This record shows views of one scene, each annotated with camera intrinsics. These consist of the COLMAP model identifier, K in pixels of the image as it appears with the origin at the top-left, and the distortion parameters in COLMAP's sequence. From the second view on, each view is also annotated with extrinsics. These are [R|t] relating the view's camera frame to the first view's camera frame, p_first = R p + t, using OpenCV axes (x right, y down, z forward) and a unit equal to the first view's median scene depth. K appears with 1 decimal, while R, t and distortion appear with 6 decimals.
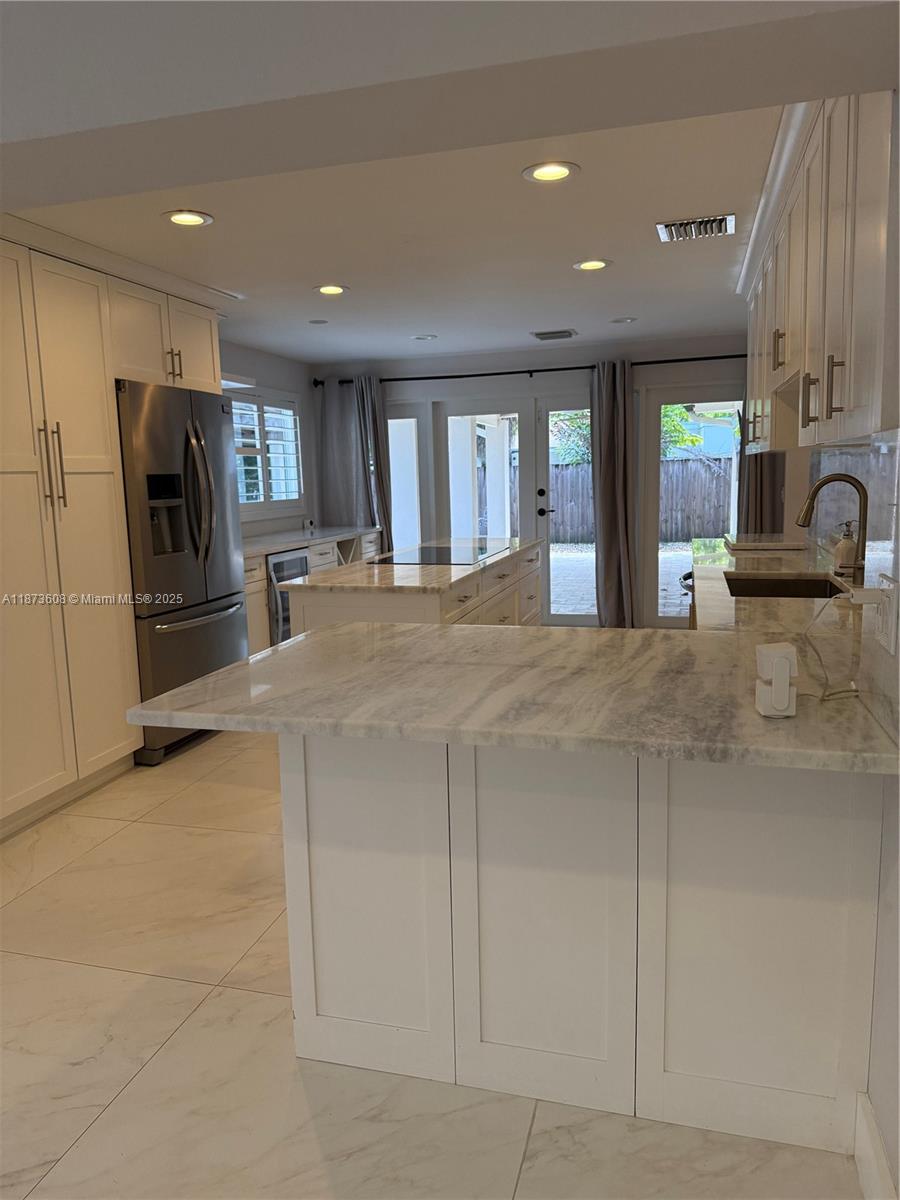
lens RADIAL K [[845.3, 0, 450.0], [0, 845.3, 600.0], [0, 0, 1]] dist [-0.005660, -0.006457]
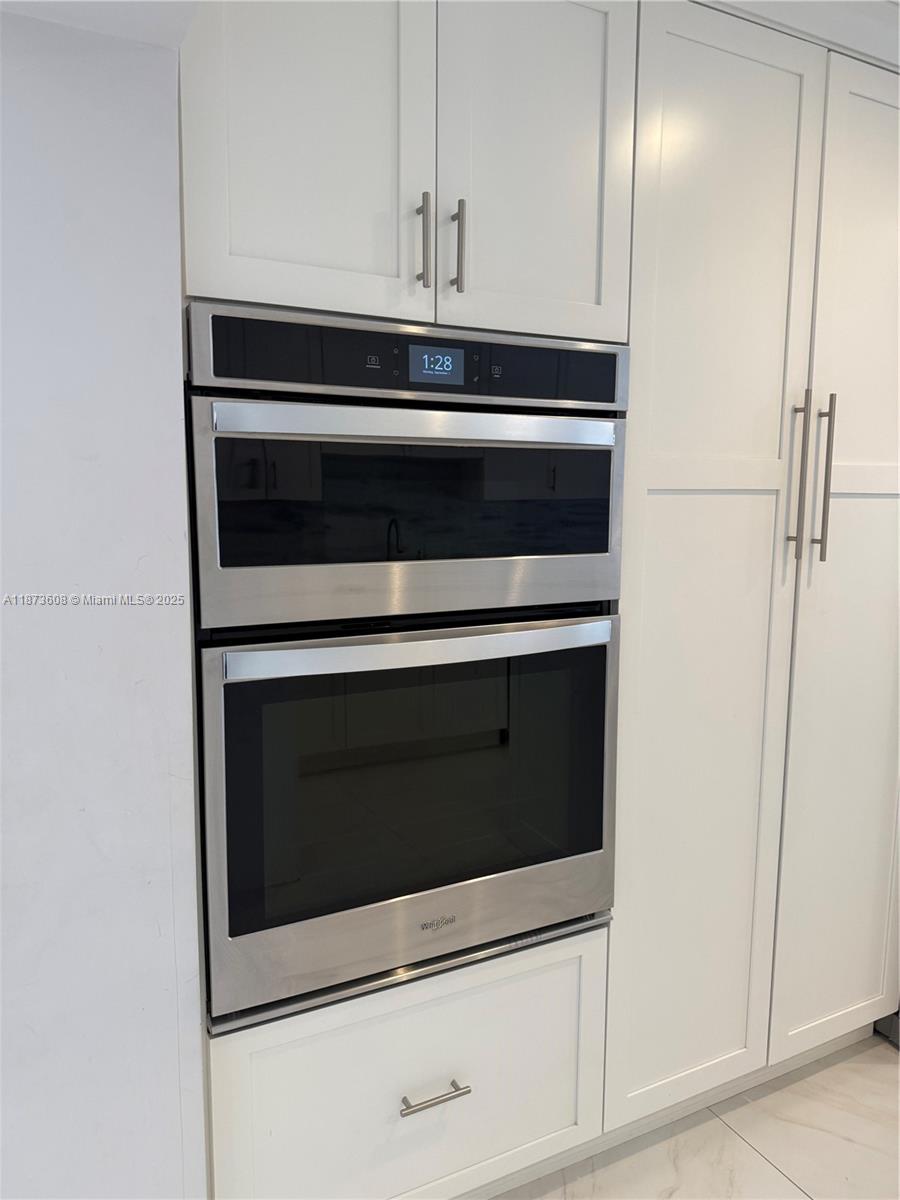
lens RADIAL K [[830.3, 0, 450.0], [0, 830.3, 600.0], [0, 0, 1]] dist [-0.002668, -0.004494]
pose [[0.668233, 0.126117, -0.733184, -0.236096], [-0.132854, 0.989914, 0.049193, -0.081626], [0.731994, 0.064534, 0.678248, 0.498052]]
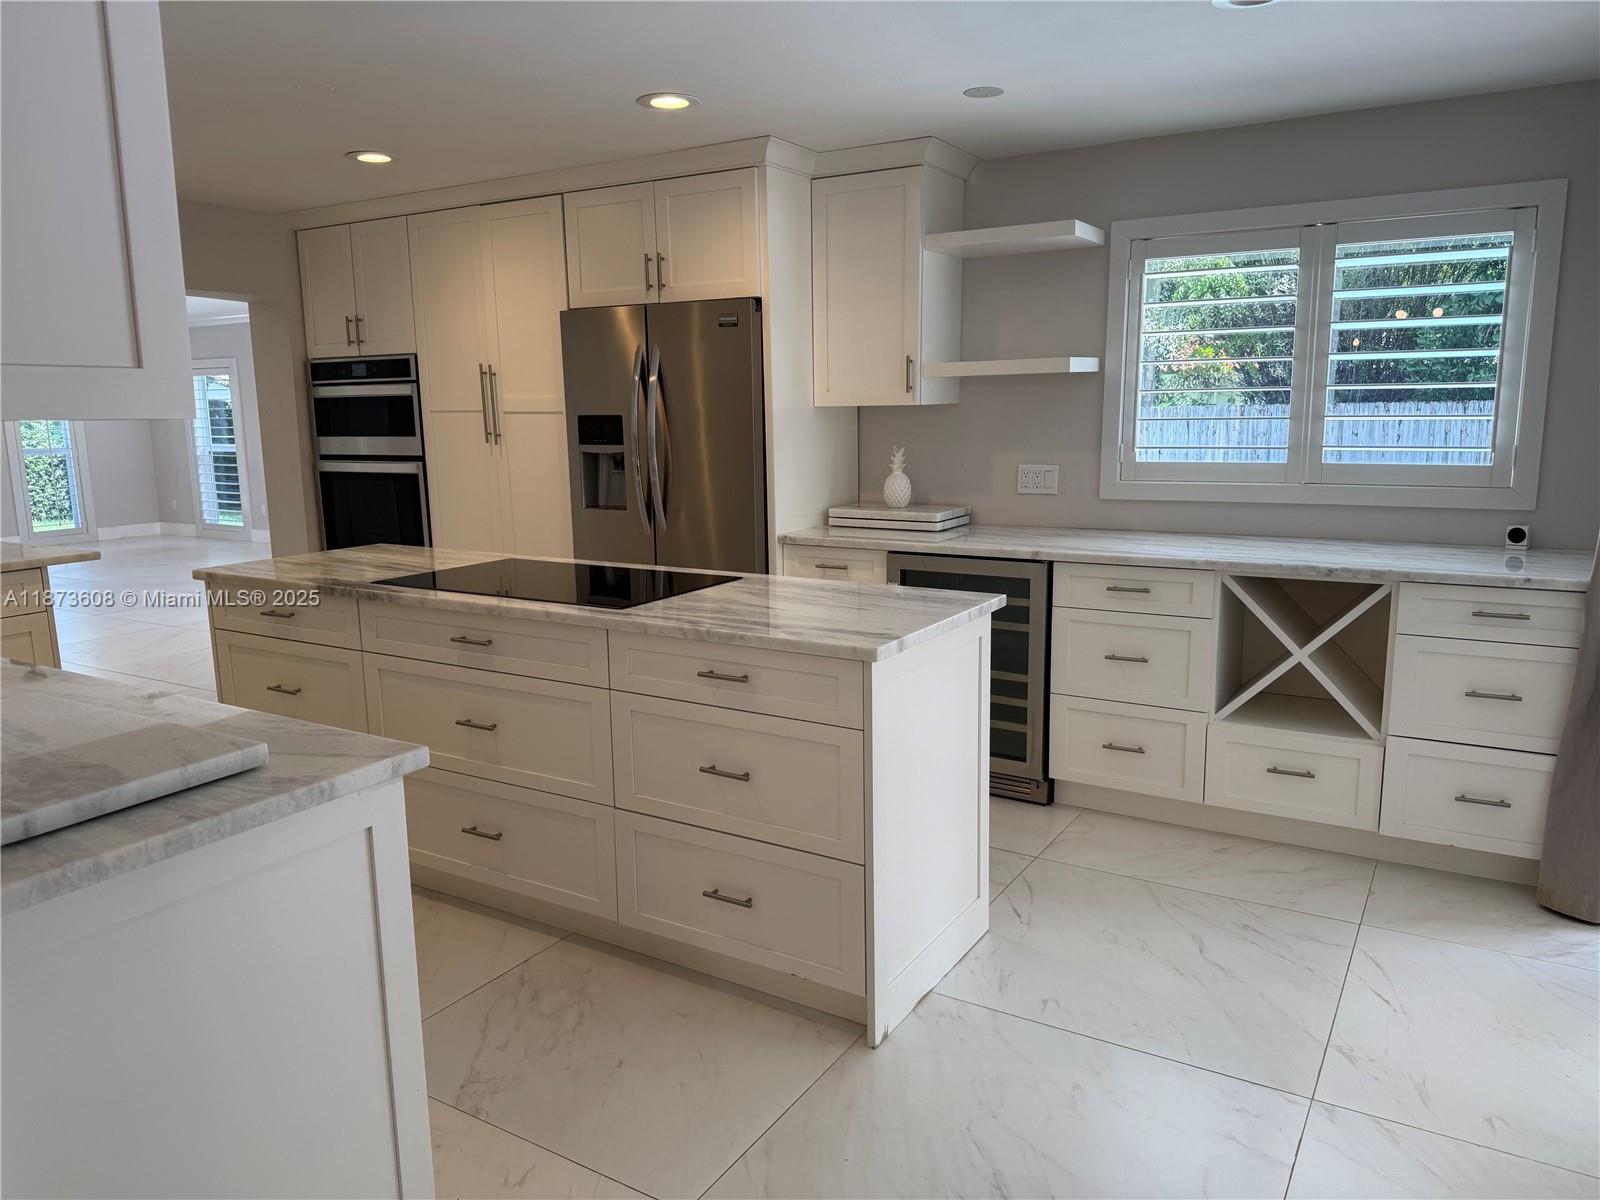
lens RADIAL K [[1127.0, 0, 800.0], [0, 1127.0, 600.0], [0, 0, 1]] dist [-0.005660, -0.006457]
pose [[-0.273760, 0.201682, -0.940415, 0.827267], [-0.123832, 0.962238, 0.242411, -0.316913], [0.953793, 0.182816, -0.238448, 1.762255]]
